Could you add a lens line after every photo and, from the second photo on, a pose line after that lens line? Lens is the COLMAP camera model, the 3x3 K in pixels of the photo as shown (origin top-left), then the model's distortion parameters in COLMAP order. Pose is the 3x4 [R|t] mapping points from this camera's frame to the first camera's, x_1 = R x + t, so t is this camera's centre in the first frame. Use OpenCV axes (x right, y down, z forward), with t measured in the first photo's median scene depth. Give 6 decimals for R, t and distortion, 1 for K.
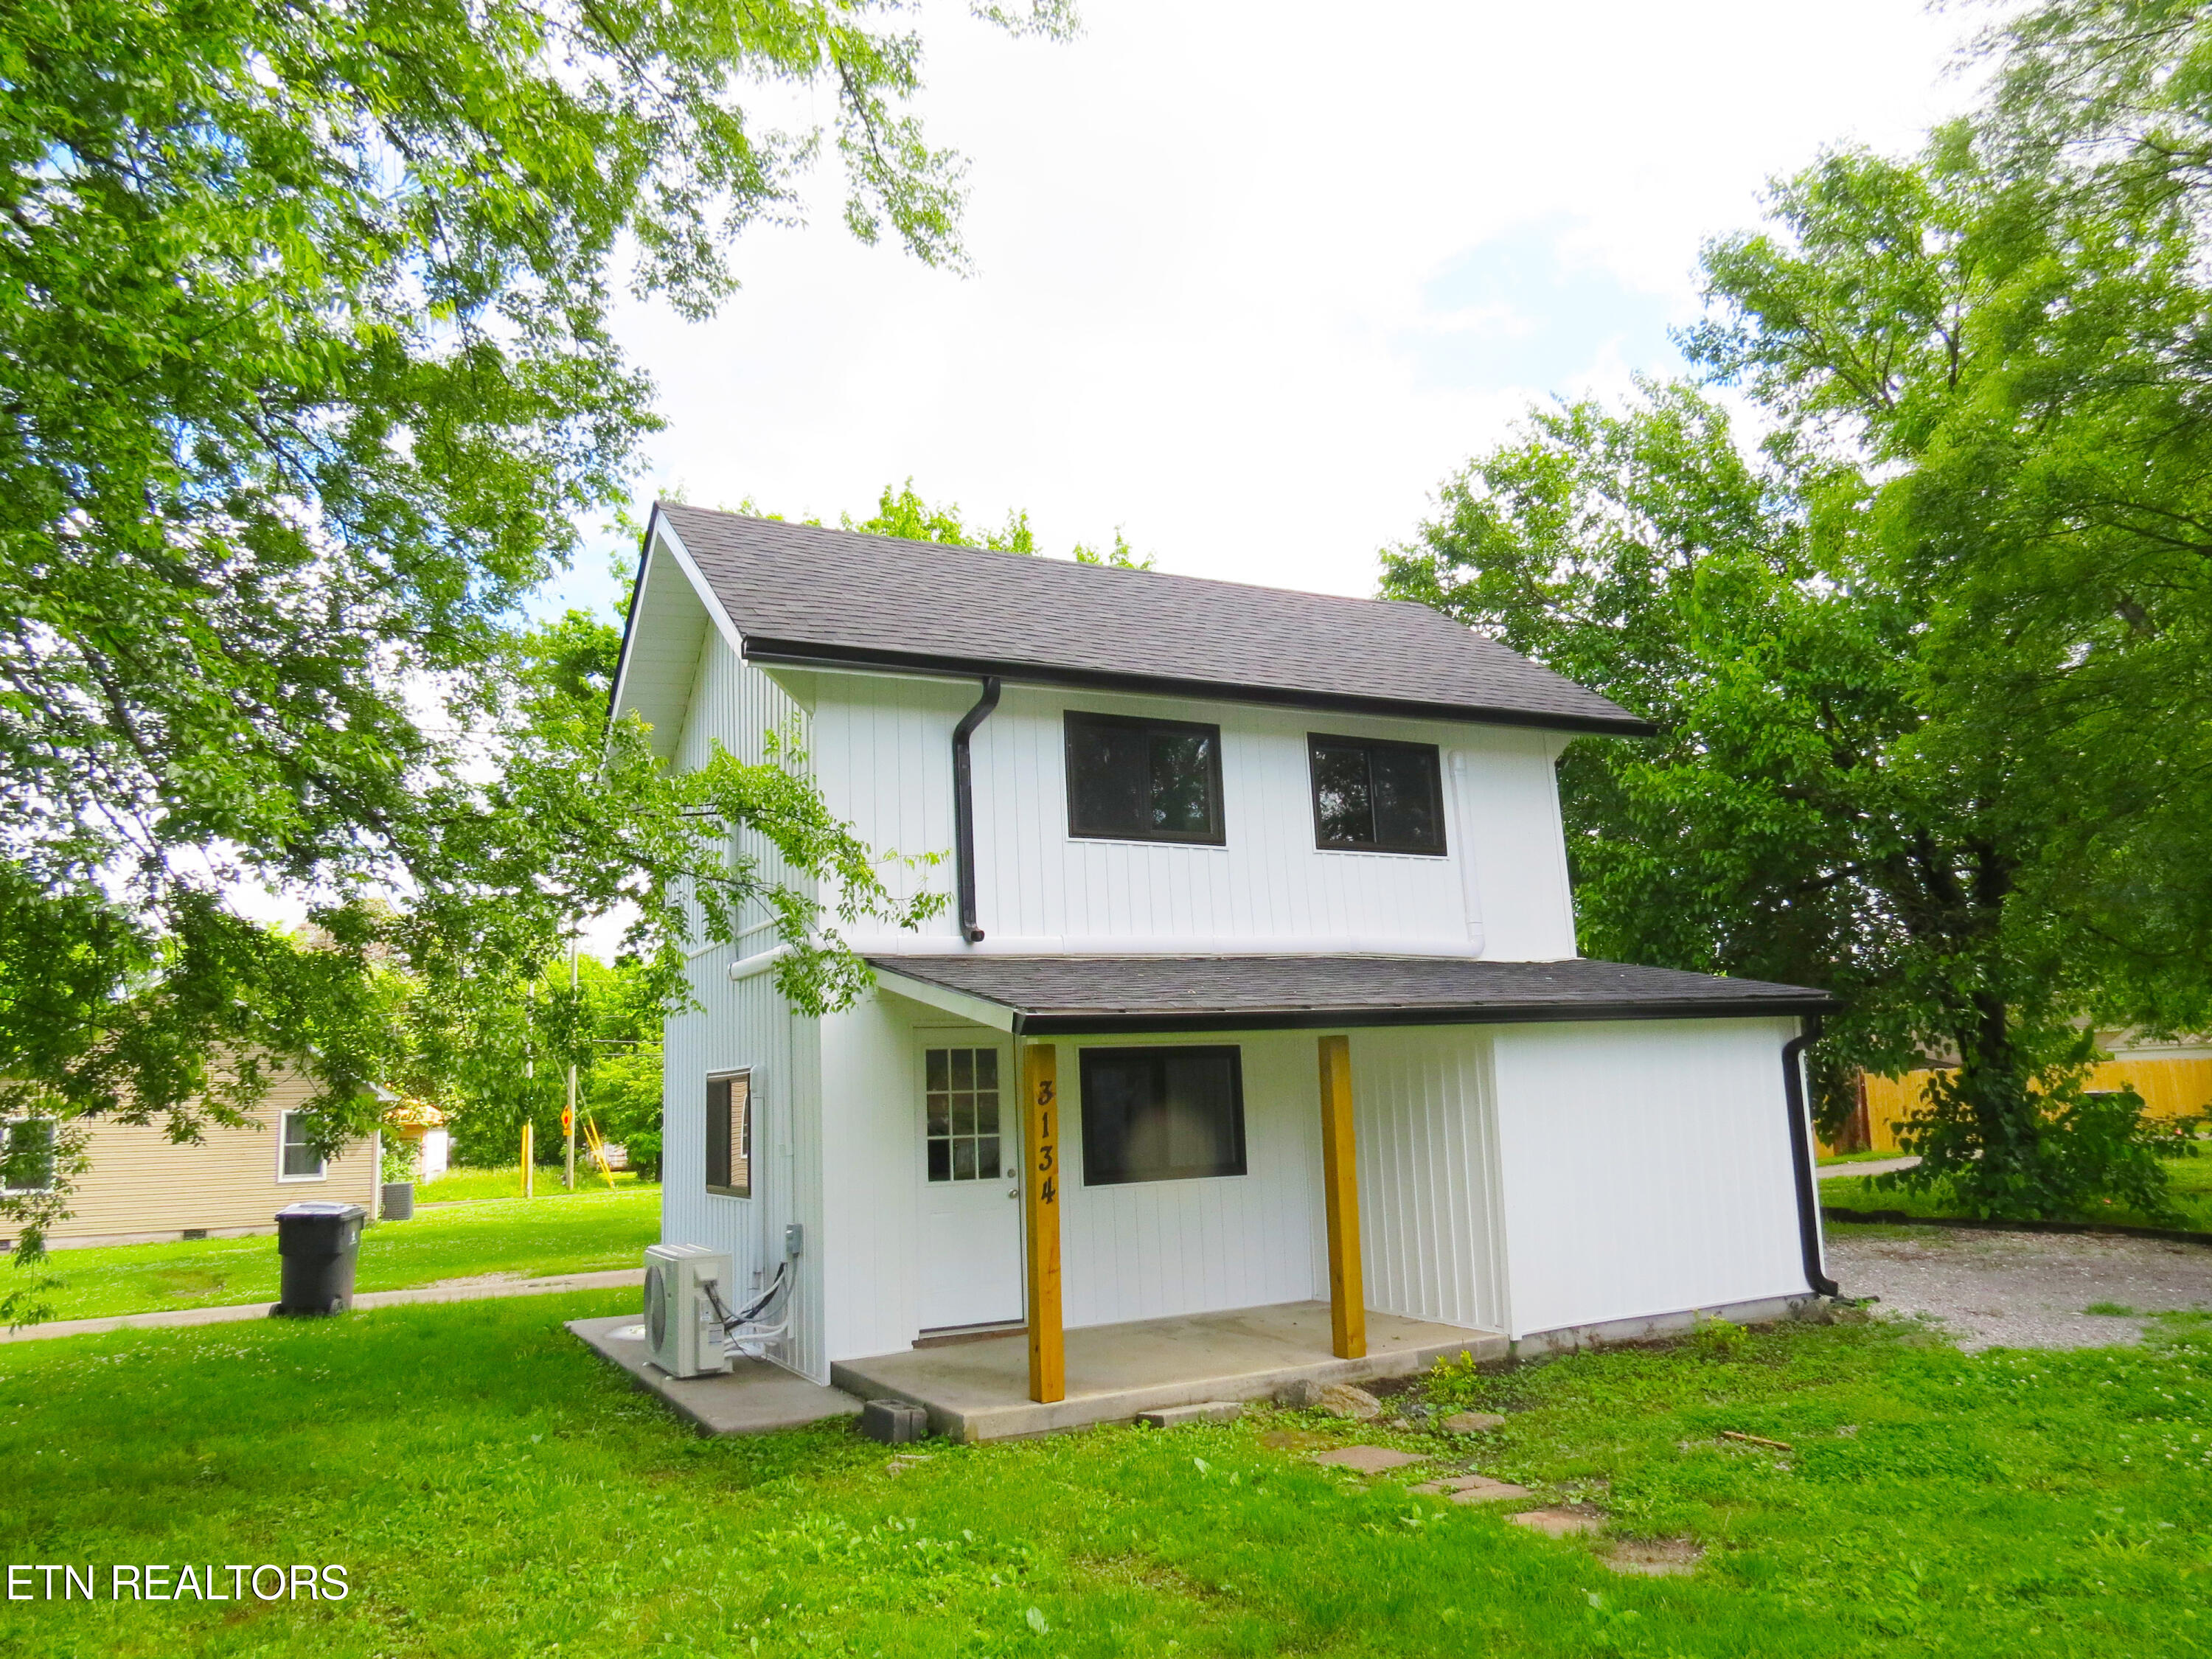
lens RADIAL K [[1576.0, 0, 1106.0], [0, 1576.0, 829.5], [0, 0, 1]] dist [-0.010560, 0.002195]
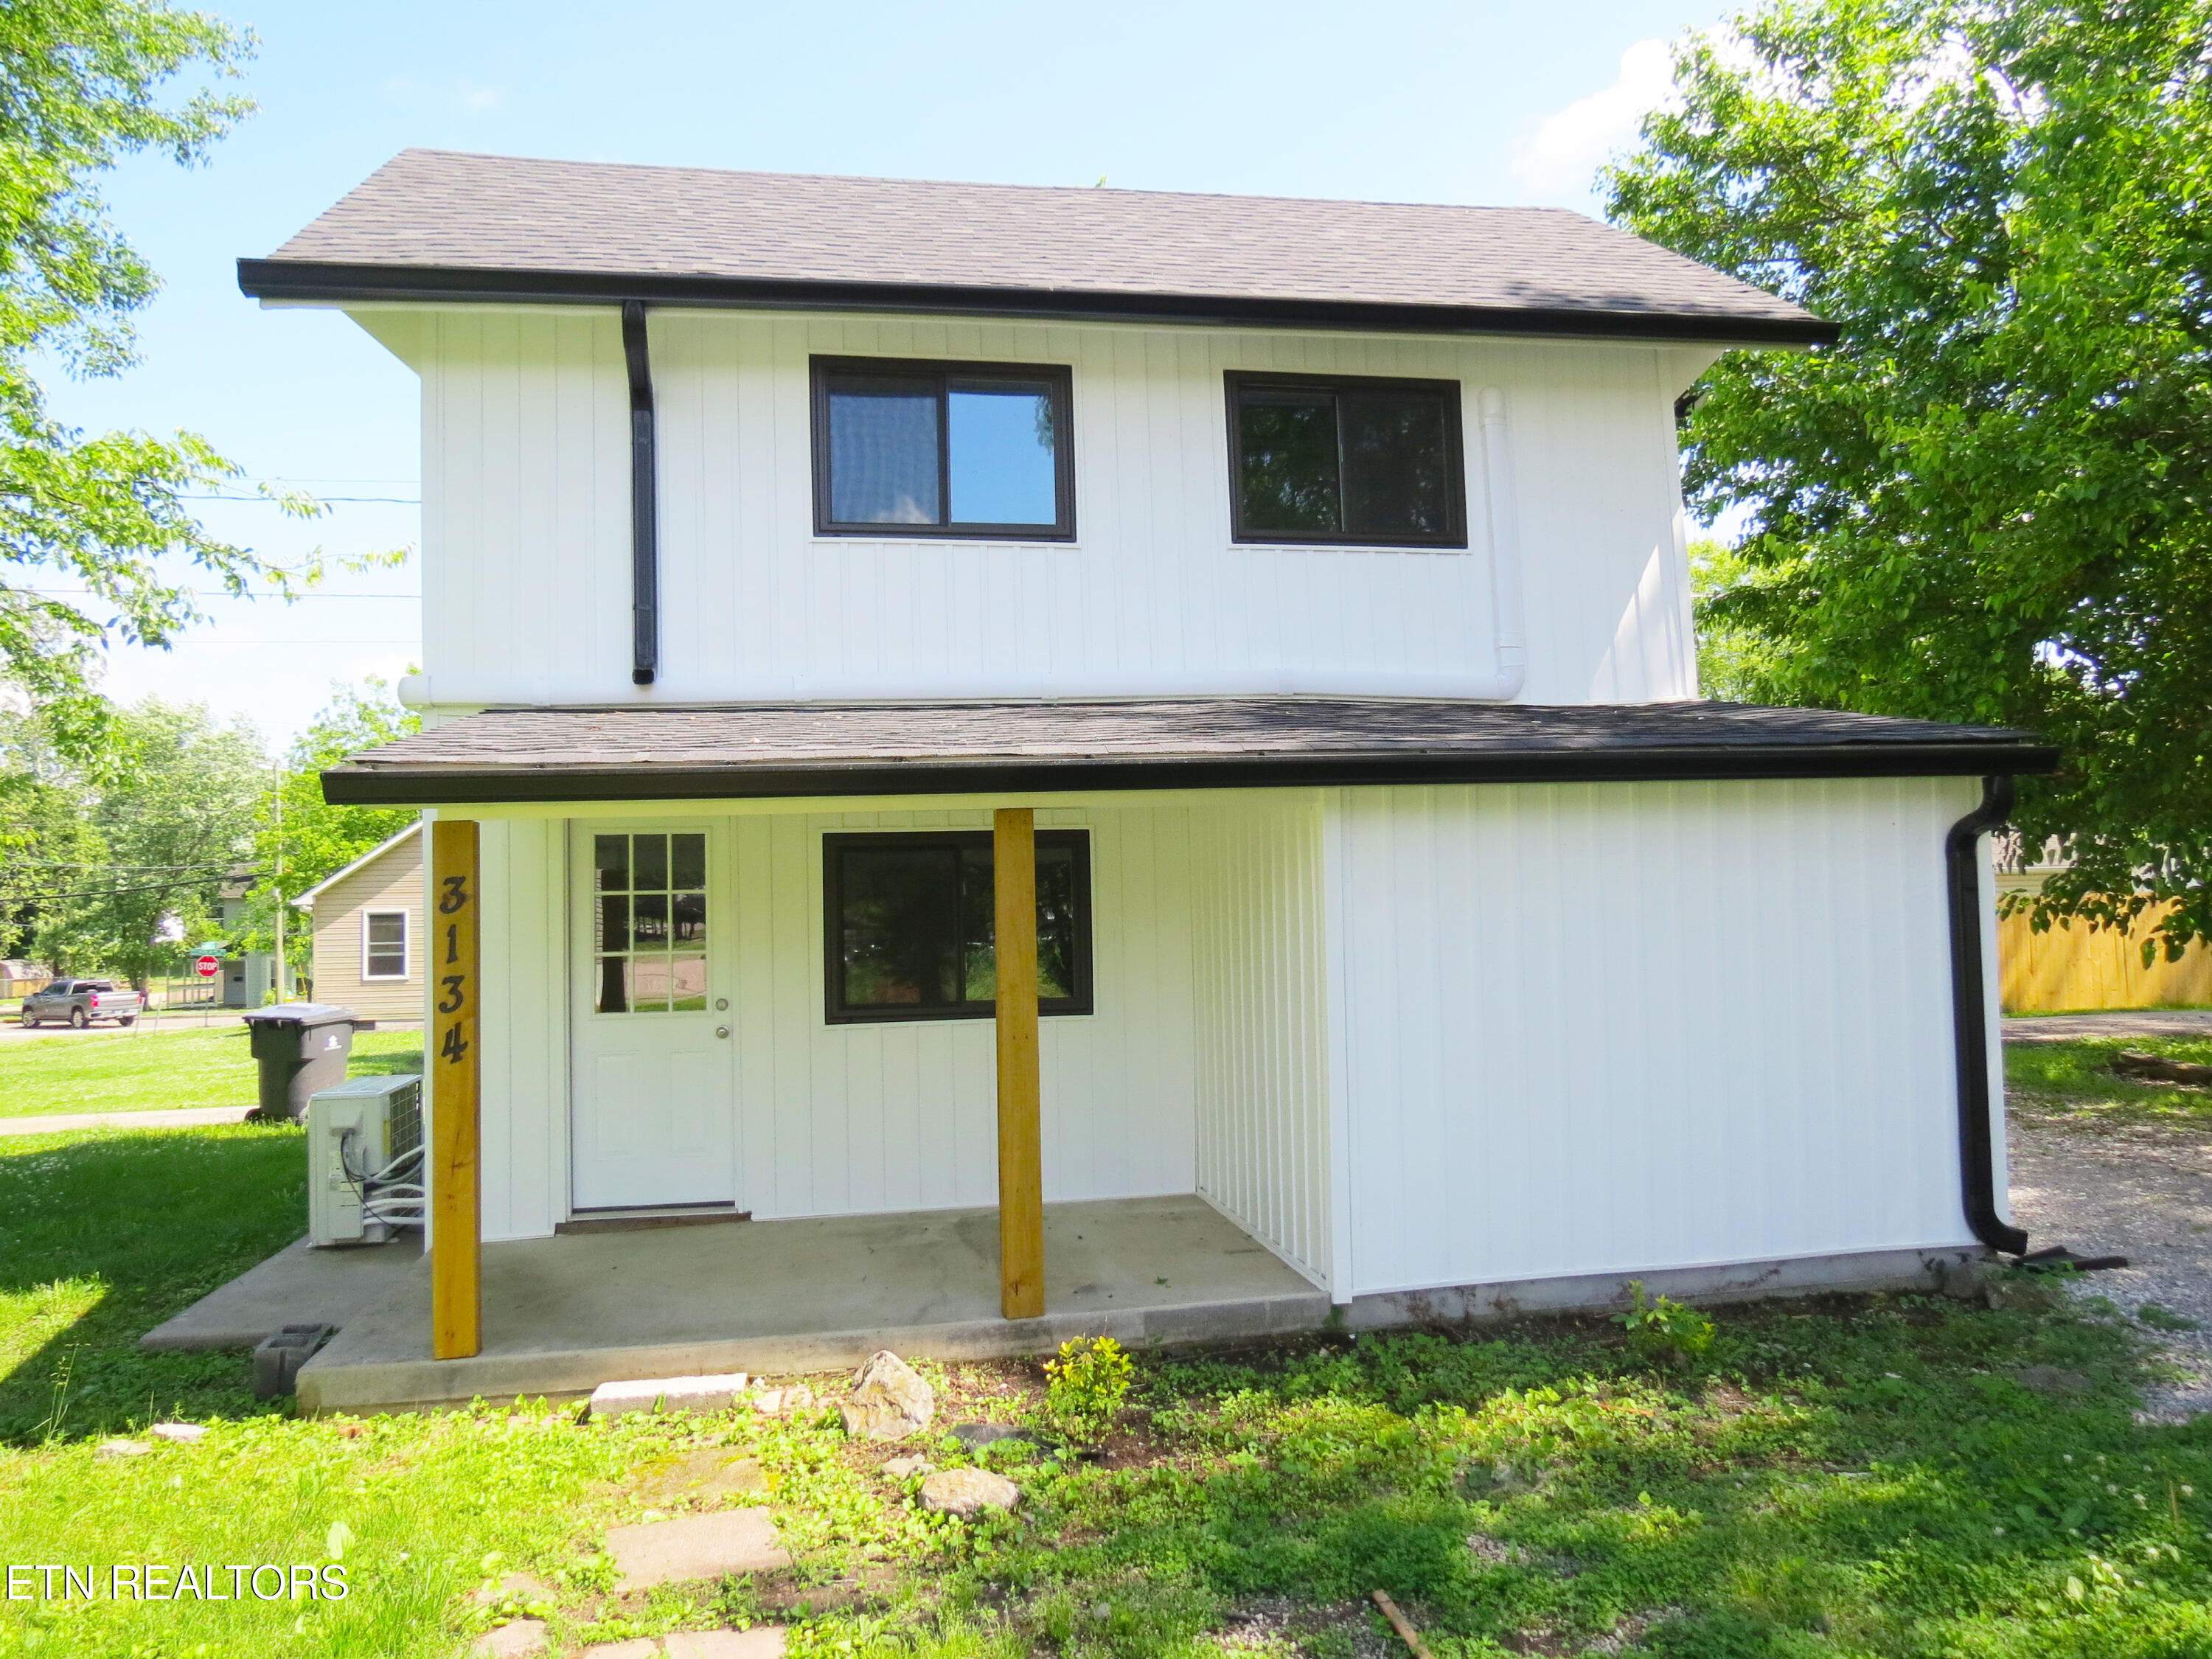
lens RADIAL K [[1578.6, 0, 1106.0], [0, 1578.6, 829.5], [0, 0, 1]] dist [-0.025117, -0.001034]
pose [[0.950938, -0.002134, -0.309375, 0.314455], [0.040400, 0.992270, 0.117335, 0.057172], [0.306734, -0.124078, 0.943673, 0.360287]]
